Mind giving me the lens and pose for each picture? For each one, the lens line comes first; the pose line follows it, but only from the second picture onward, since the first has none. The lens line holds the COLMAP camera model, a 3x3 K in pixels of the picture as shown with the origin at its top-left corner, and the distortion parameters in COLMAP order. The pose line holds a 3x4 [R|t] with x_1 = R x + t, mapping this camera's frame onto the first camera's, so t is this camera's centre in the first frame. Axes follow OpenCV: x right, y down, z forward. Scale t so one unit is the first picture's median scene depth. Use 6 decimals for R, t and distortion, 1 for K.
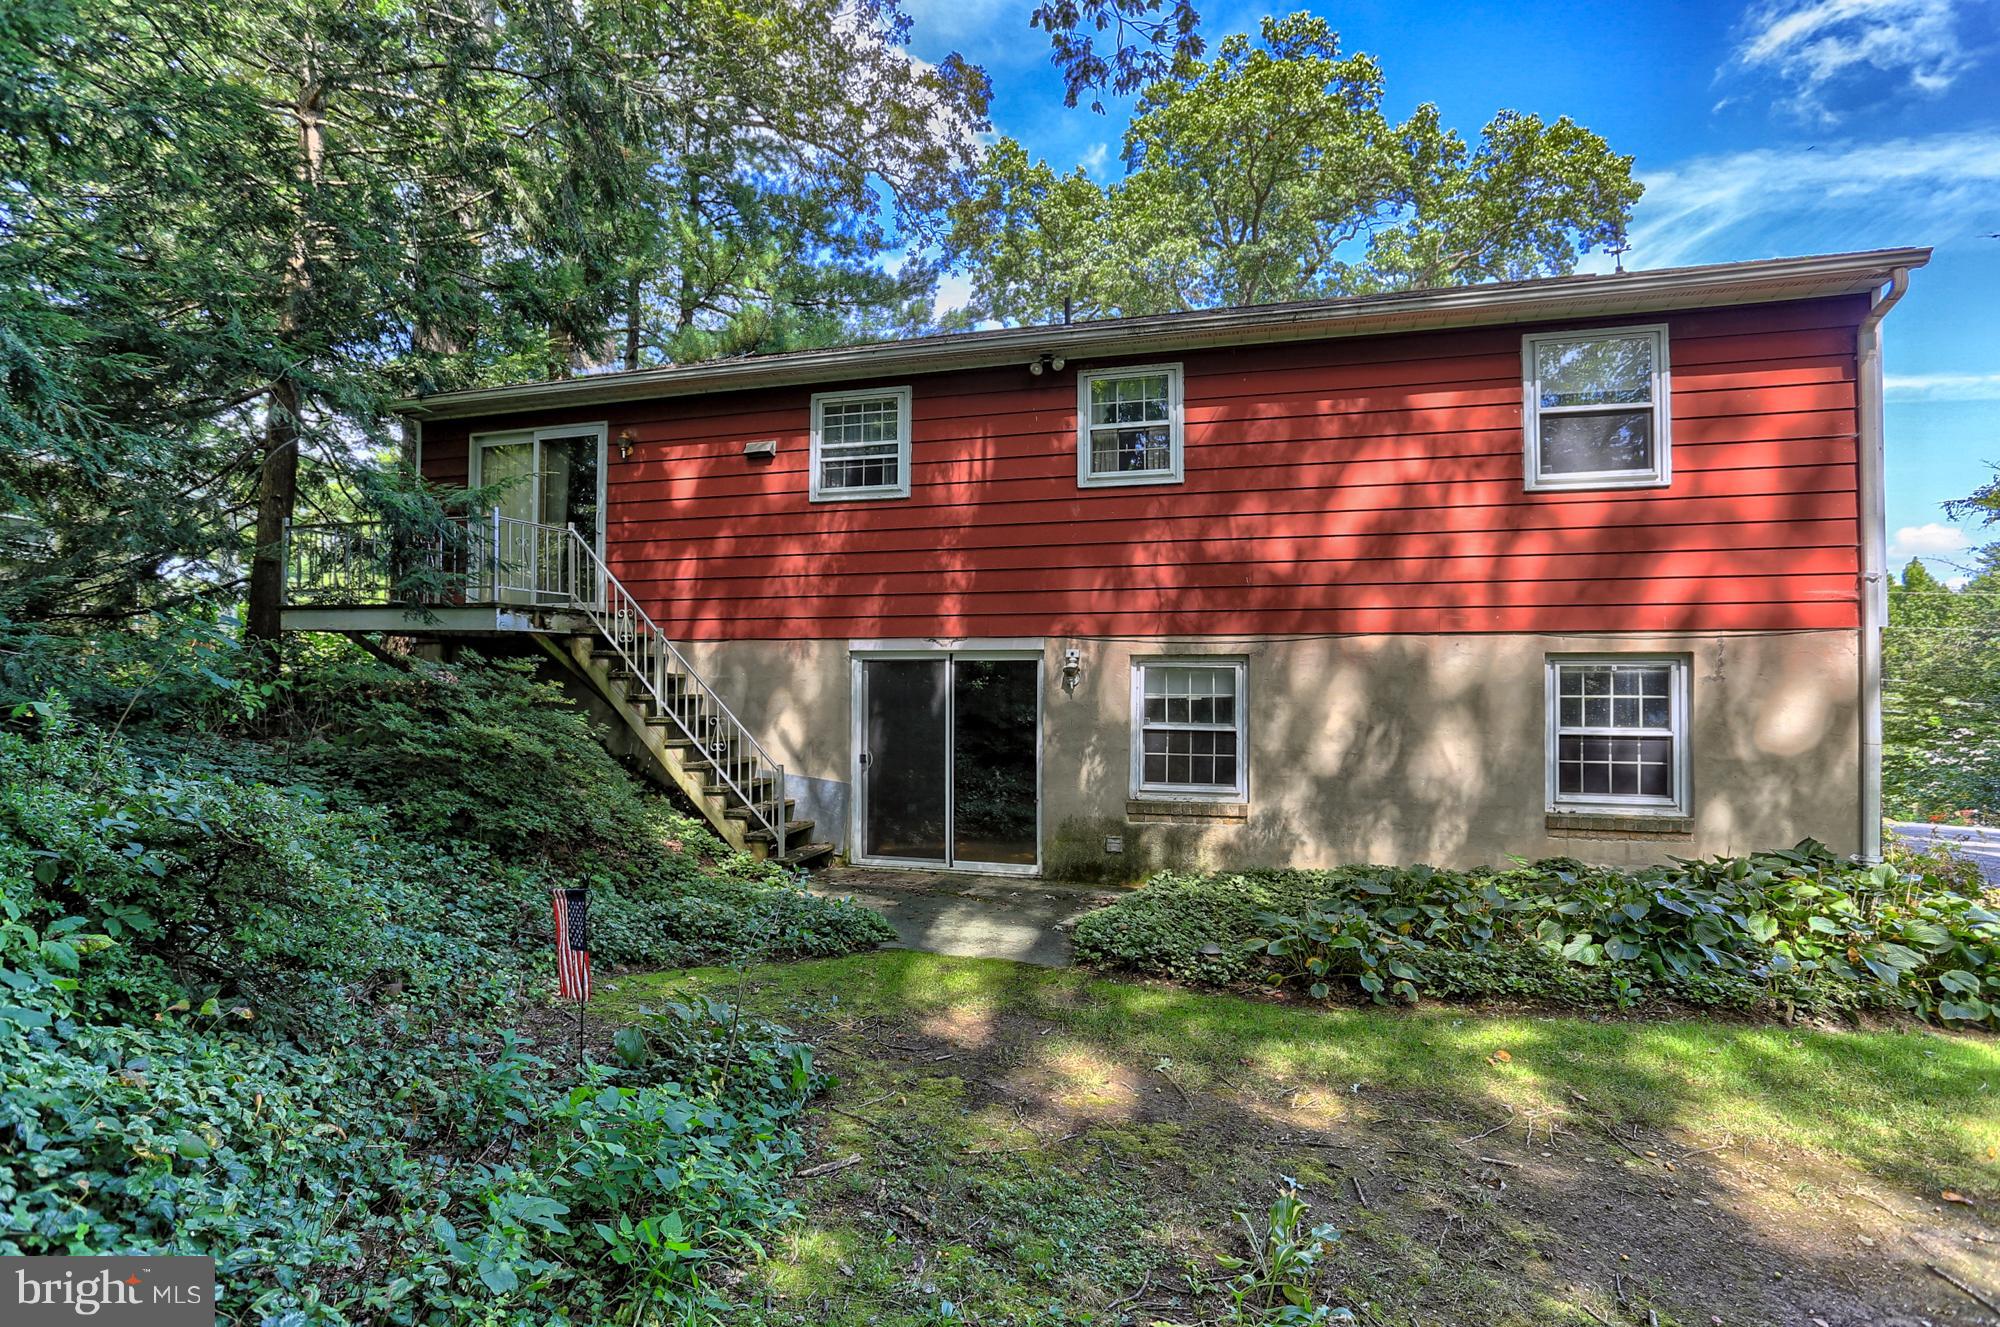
lens RADIAL K [[979.1, 0, 1008.2], [0, 979.1, 657.9], [0, 0, 1]] dist [-0.051033, -0.000240]
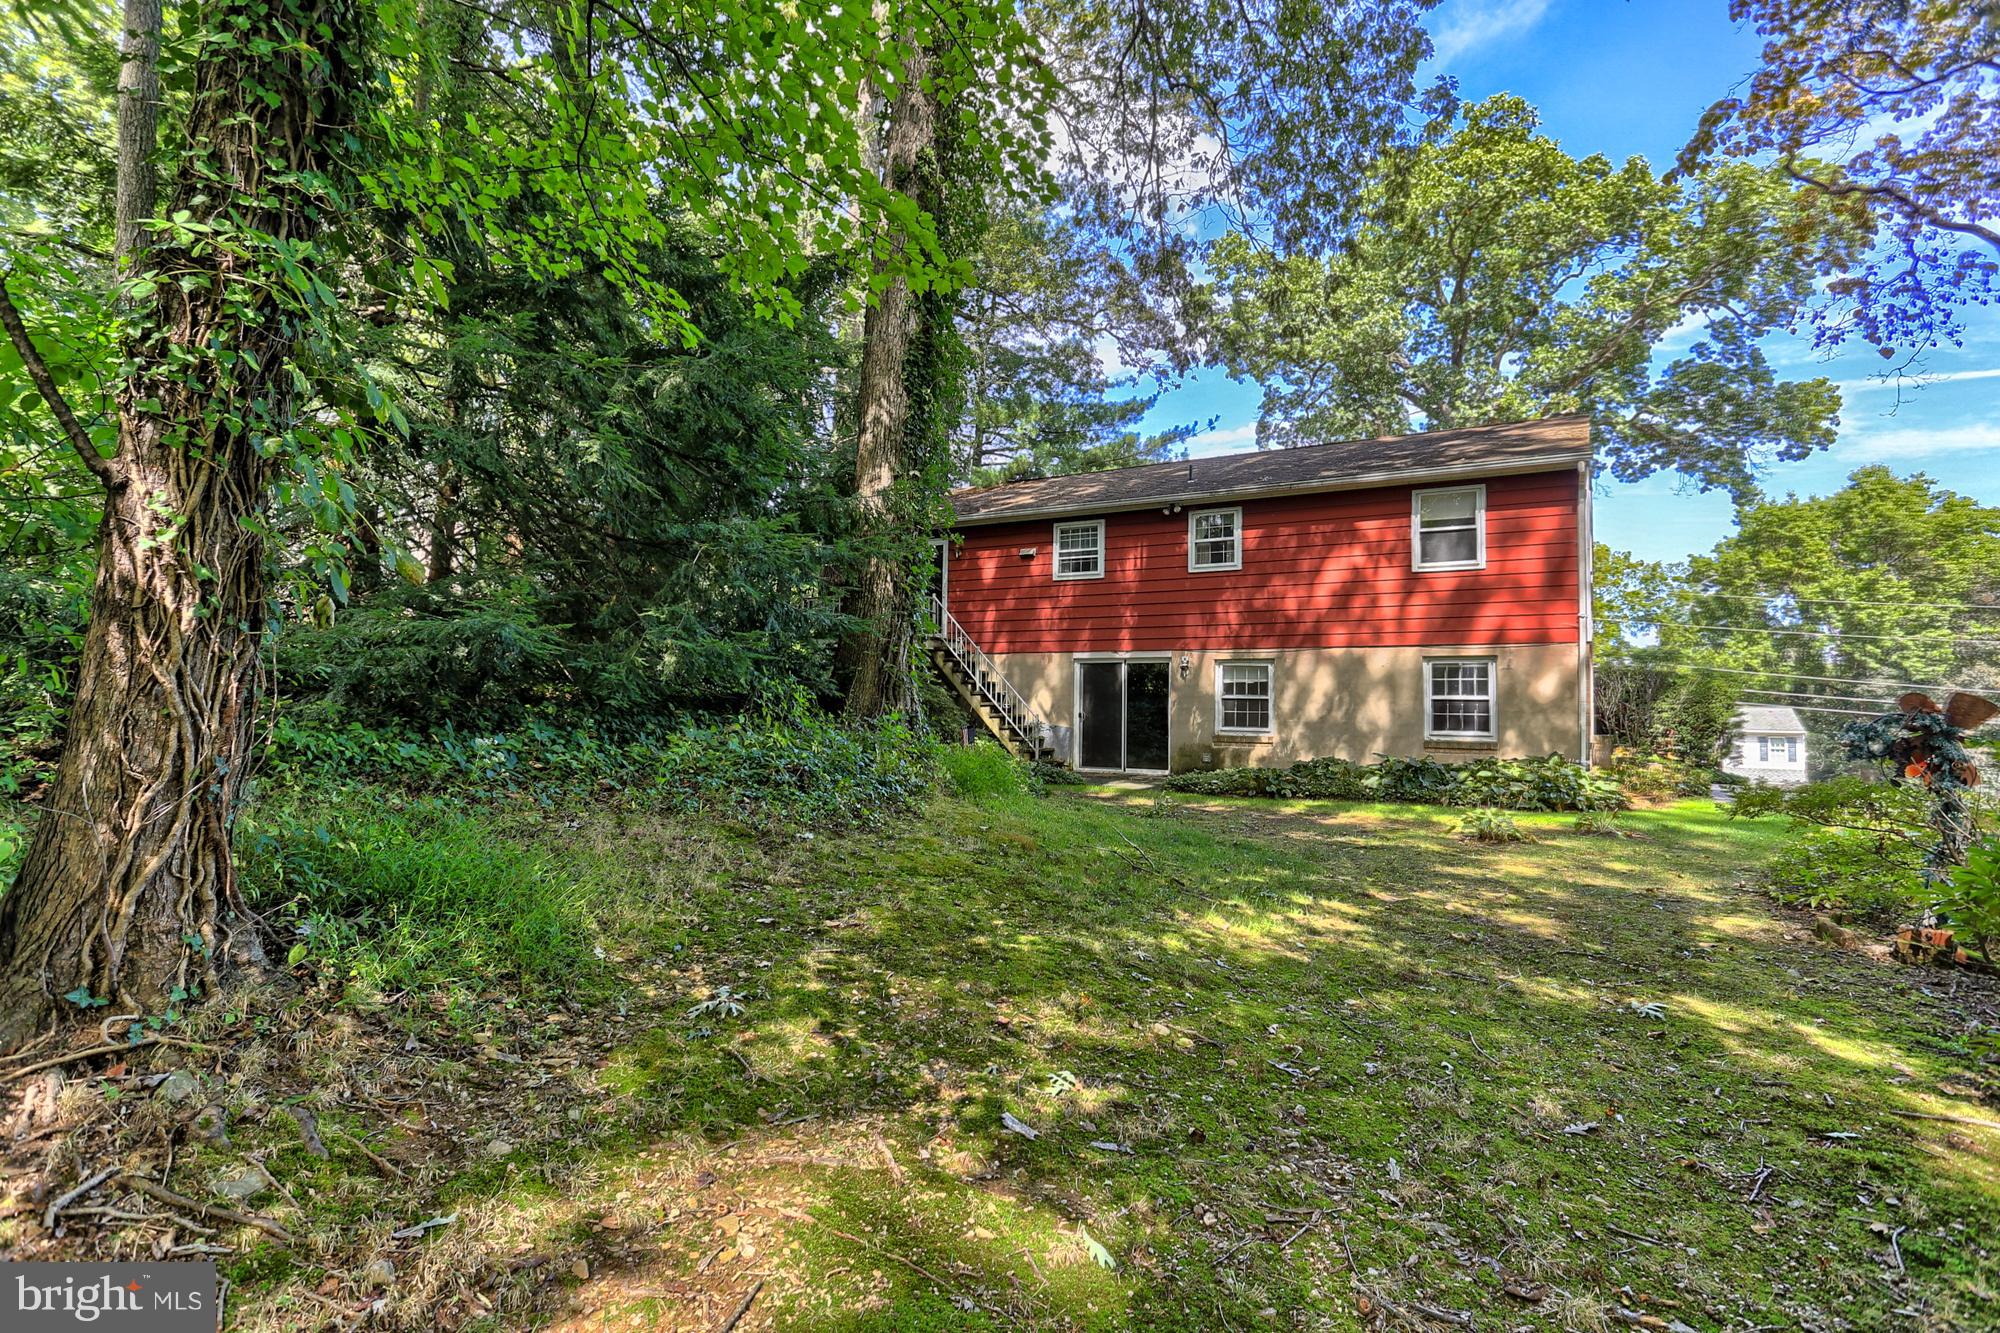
lens RADIAL K [[979.1, 0, 1004.4], [0, 979.1, 658.0], [0, 0, 1]] dist [-0.051033, -0.000240]
pose [[0.963336, -0.001576, -0.268294, 0.239378], [-0.006034, 0.999603, -0.027536, 0.049548], [0.268231, 0.028146, 0.962943, -0.950711]]
